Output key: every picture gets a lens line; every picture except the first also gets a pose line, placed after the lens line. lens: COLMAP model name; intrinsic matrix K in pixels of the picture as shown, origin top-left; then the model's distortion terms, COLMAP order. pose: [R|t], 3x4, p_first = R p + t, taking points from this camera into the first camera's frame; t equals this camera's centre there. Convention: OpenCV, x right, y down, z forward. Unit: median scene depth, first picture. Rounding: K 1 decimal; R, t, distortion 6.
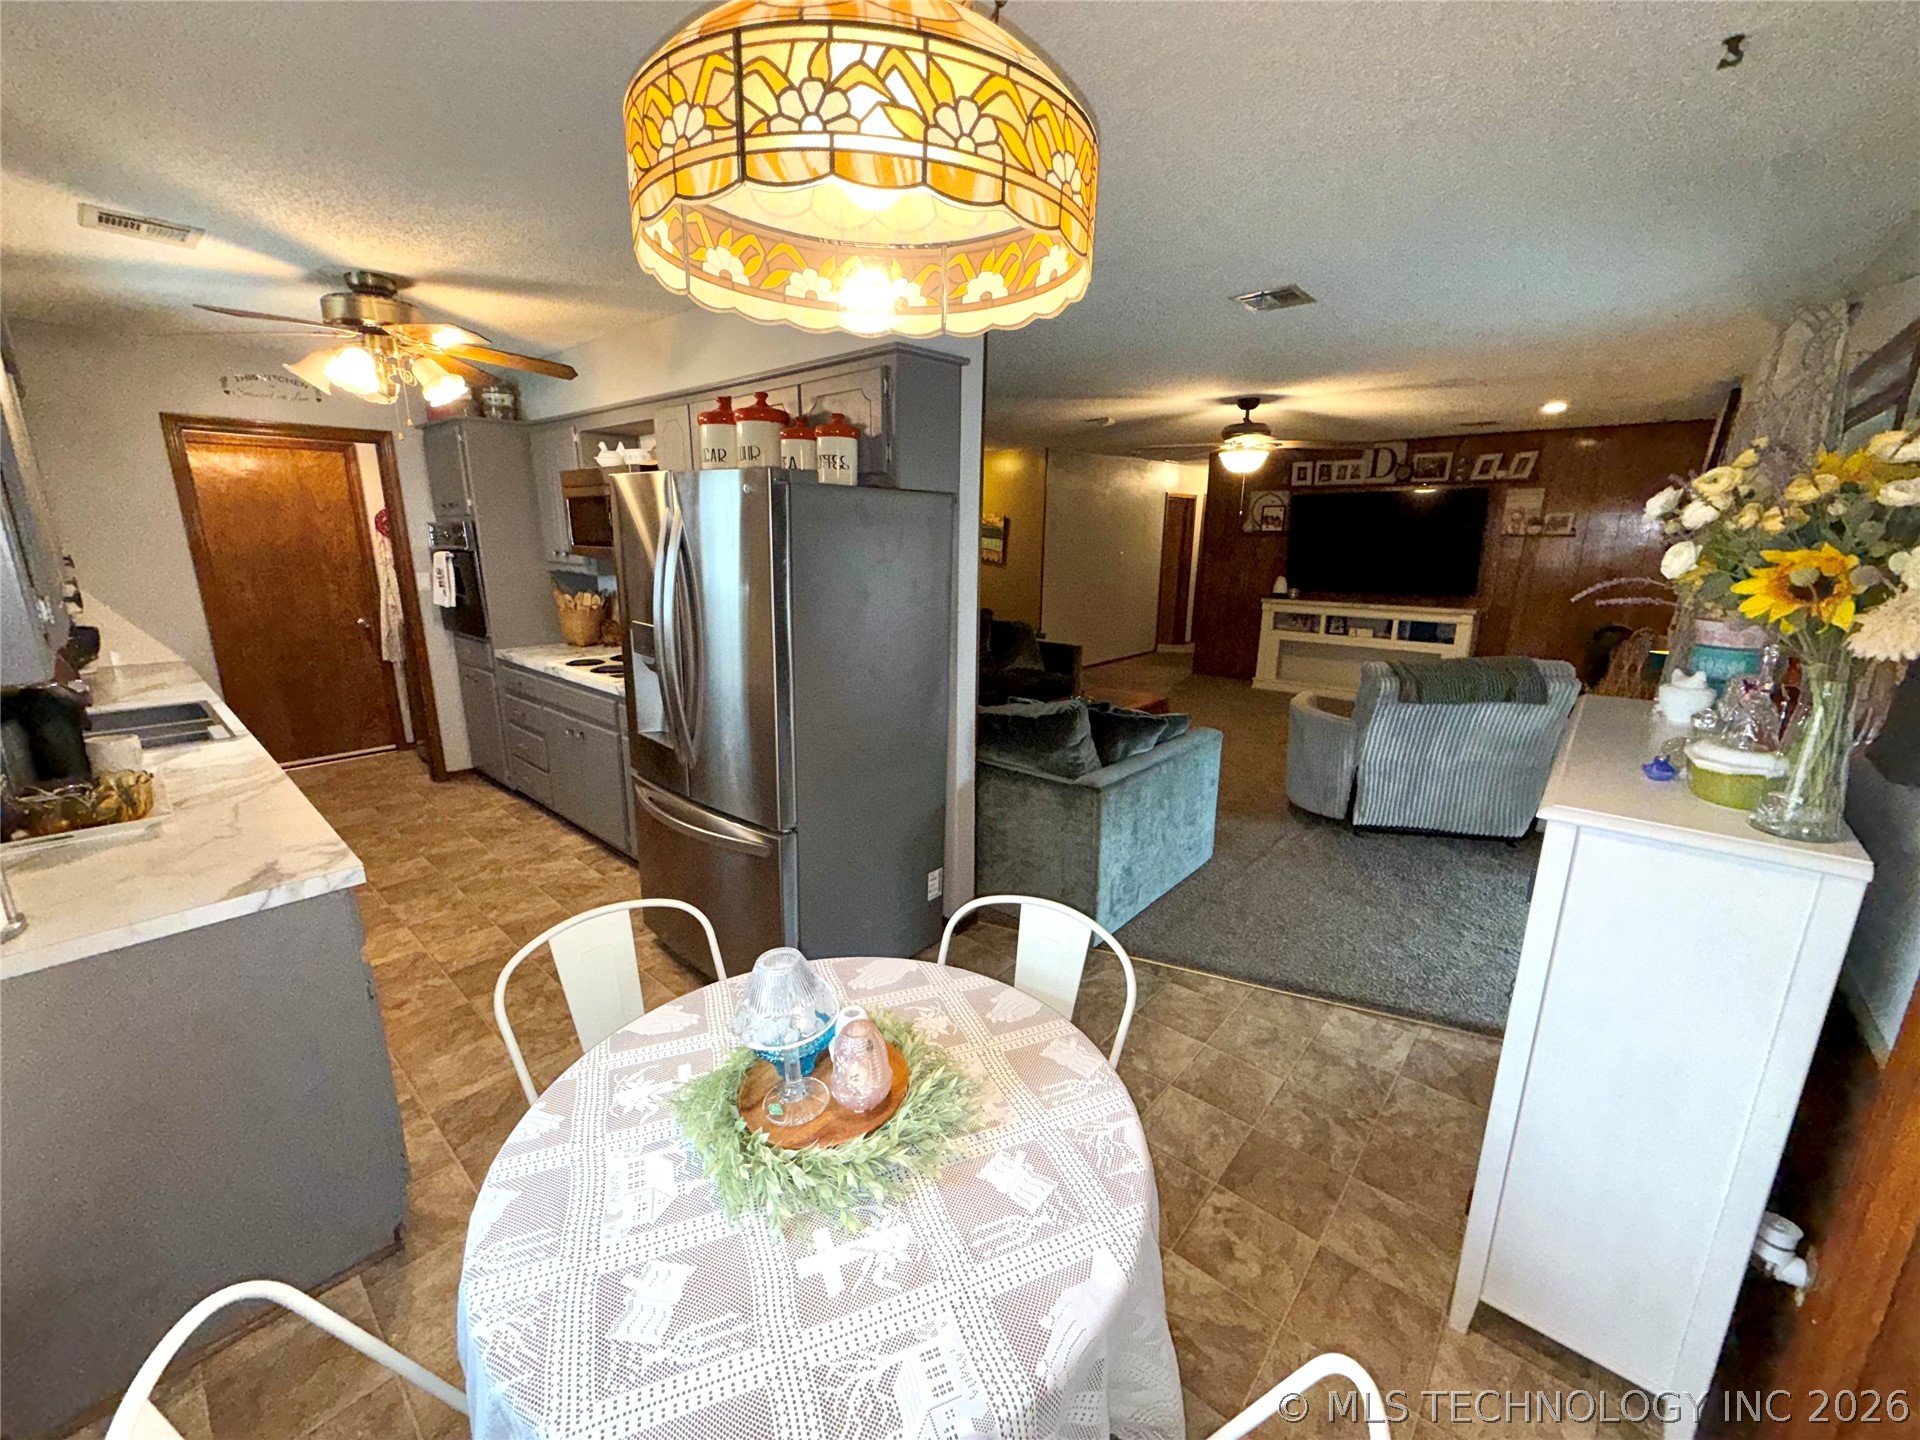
lens RADIAL K [[762.7, 0, 957.3], [0, 762.7, 720.9], [0, 0, 1]] dist [0.000443, -0.000927]
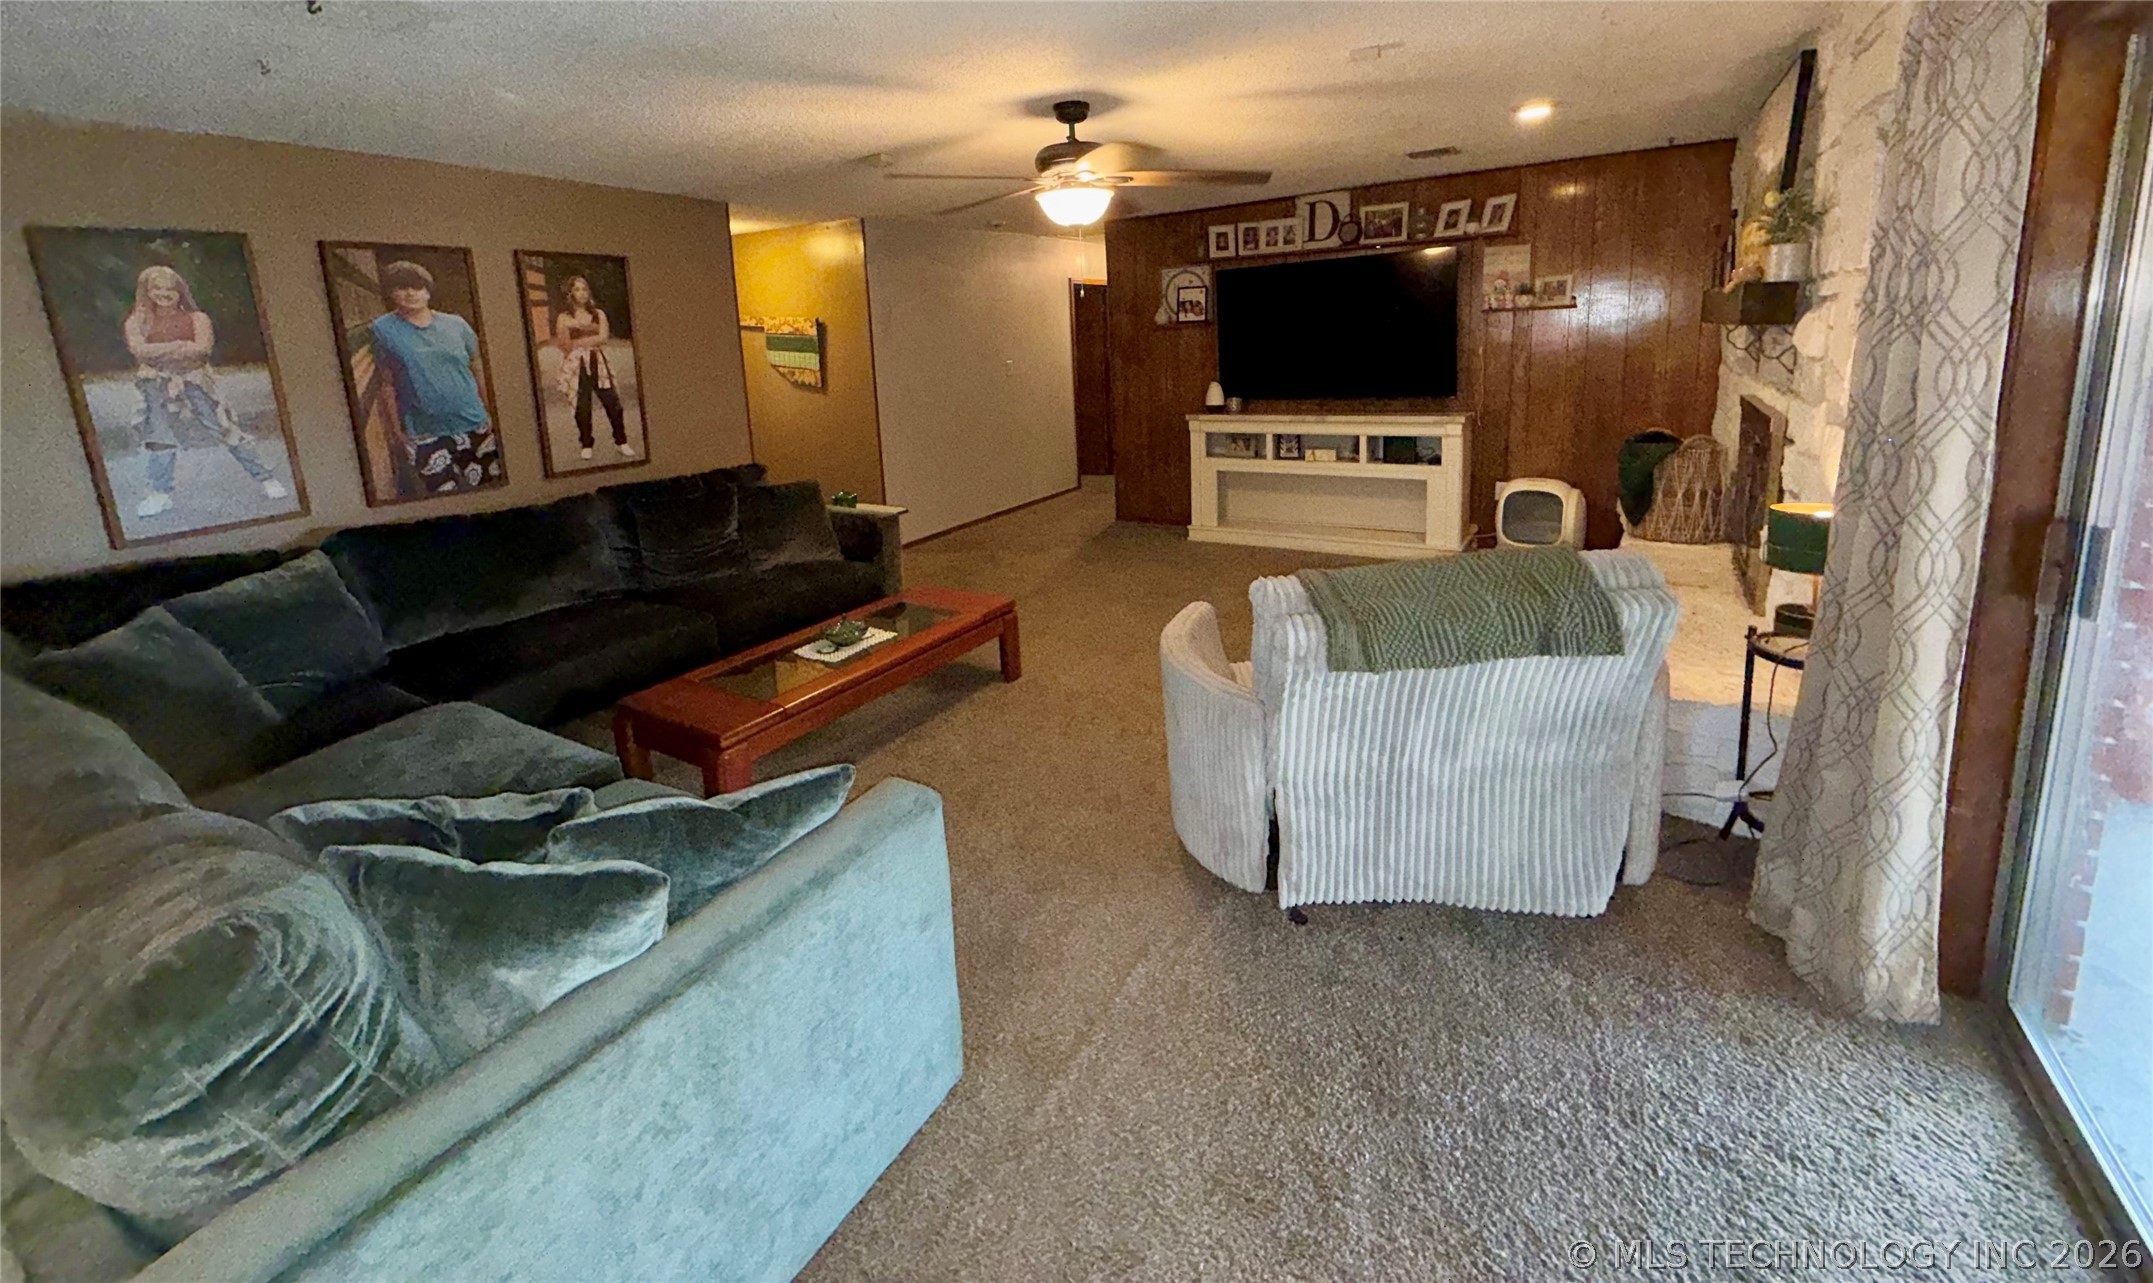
lens RADIAL K [[852.6, 0, 1078.4], [0, 852.6, 481.0], [0, 0, 1]] dist [0.004075, -0.001248]
pose [[0.984065, -0.079562, 0.159016, 0.299253], [0.091484, 0.993406, -0.069106, -0.096267], [-0.152469, 0.082552, 0.984855, 0.424558]]
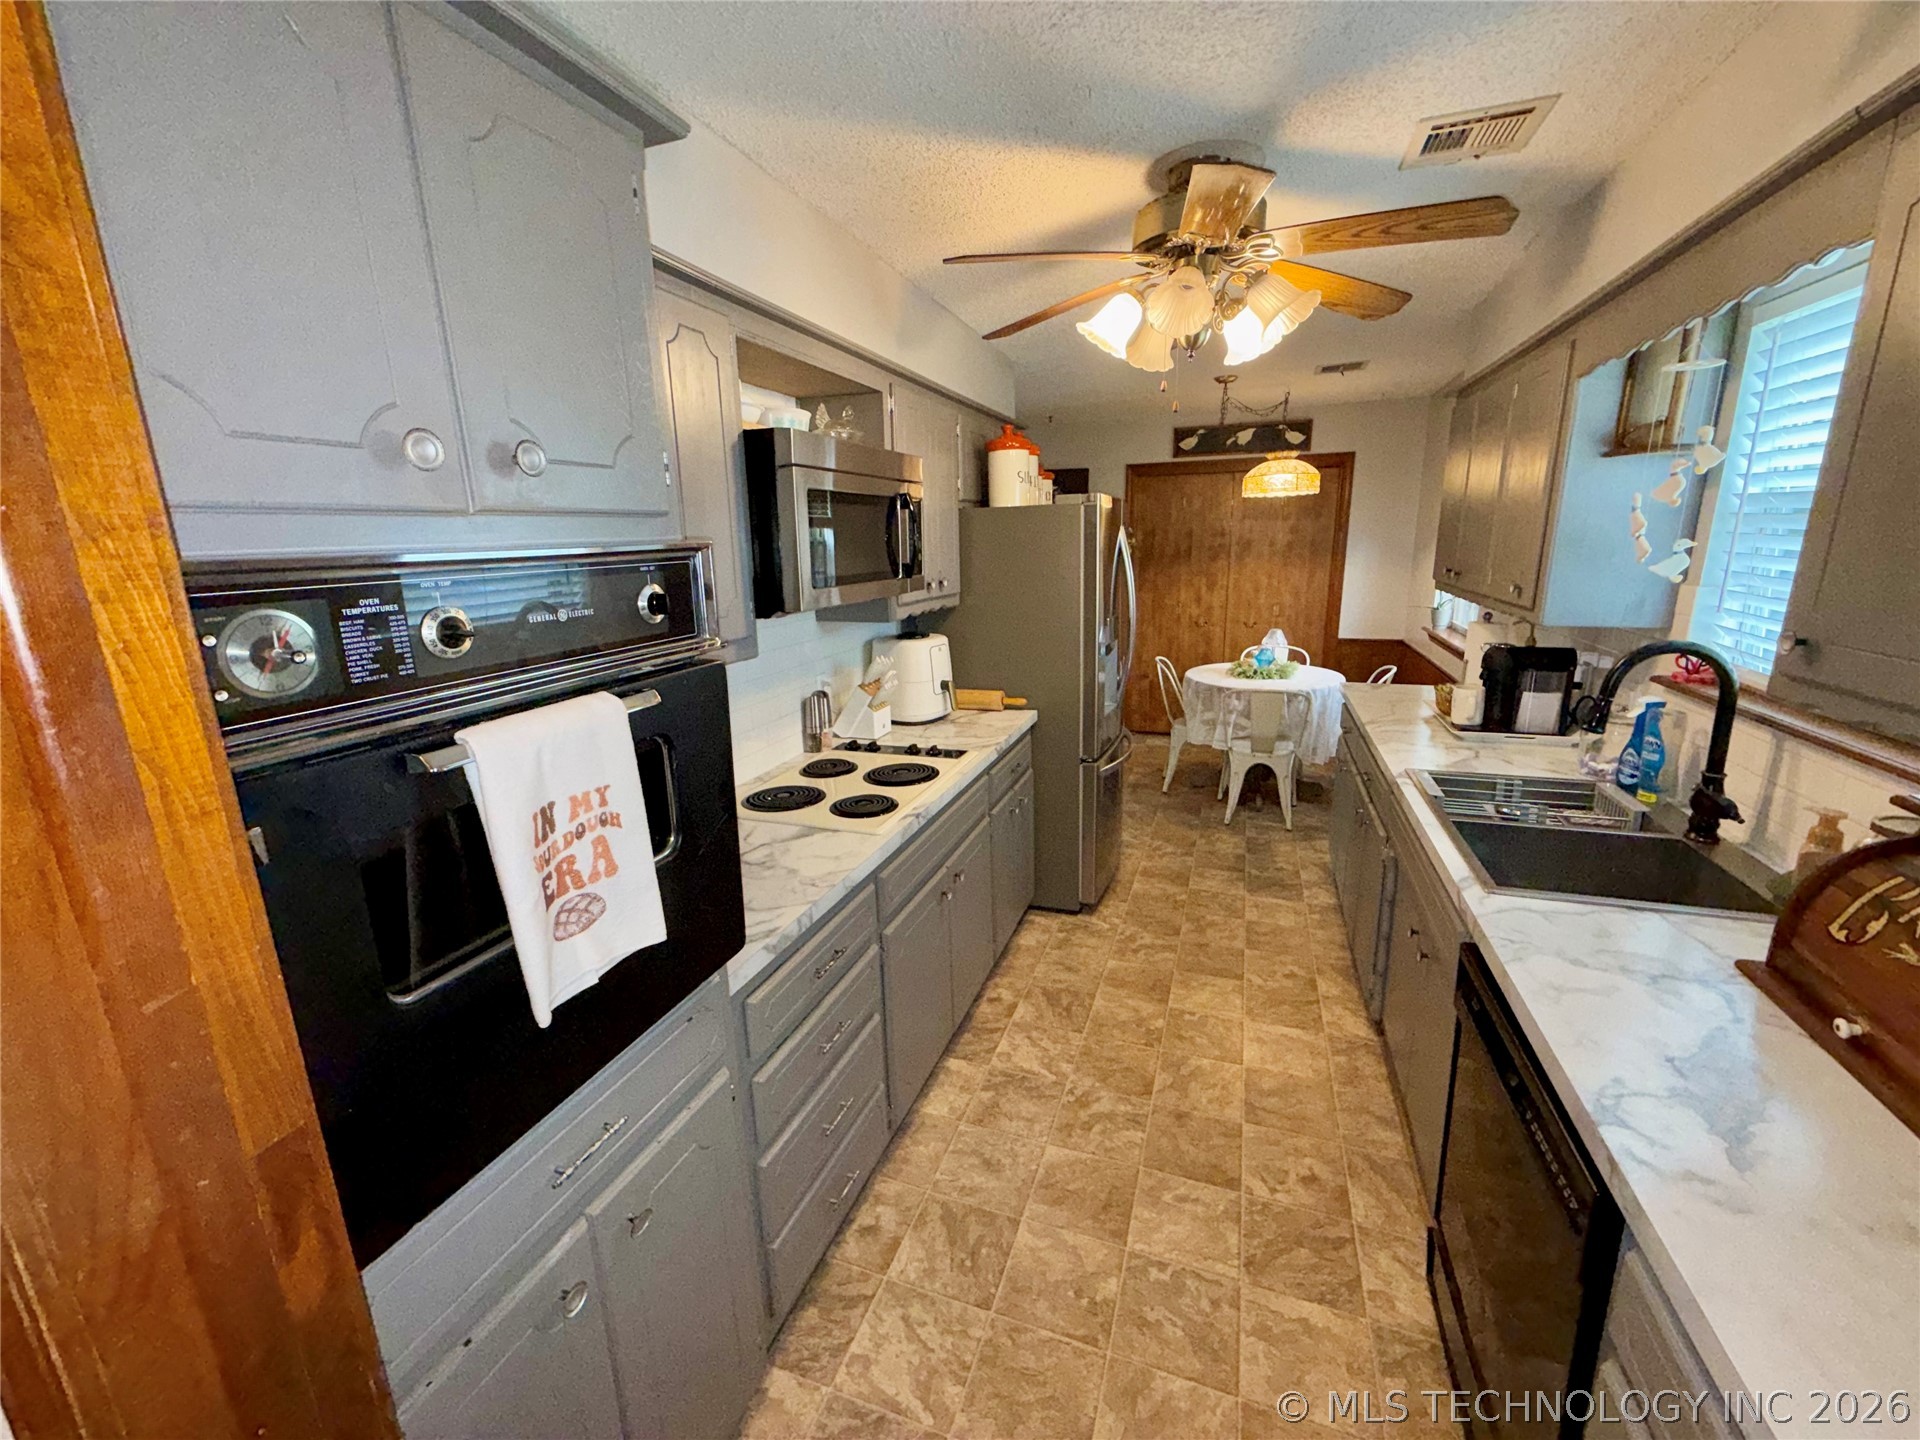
lens RADIAL K [[762.7, 0, 952.7], [0, 762.7, 722.0], [0, 0, 1]] dist [0.000443, -0.000927]
pose [[-0.354991, -0.220185, 0.908570, -0.868479], [0.247565, 0.915032, 0.318478, -0.251512], [-0.901495, 0.337987, -0.270318, 0.950904]]
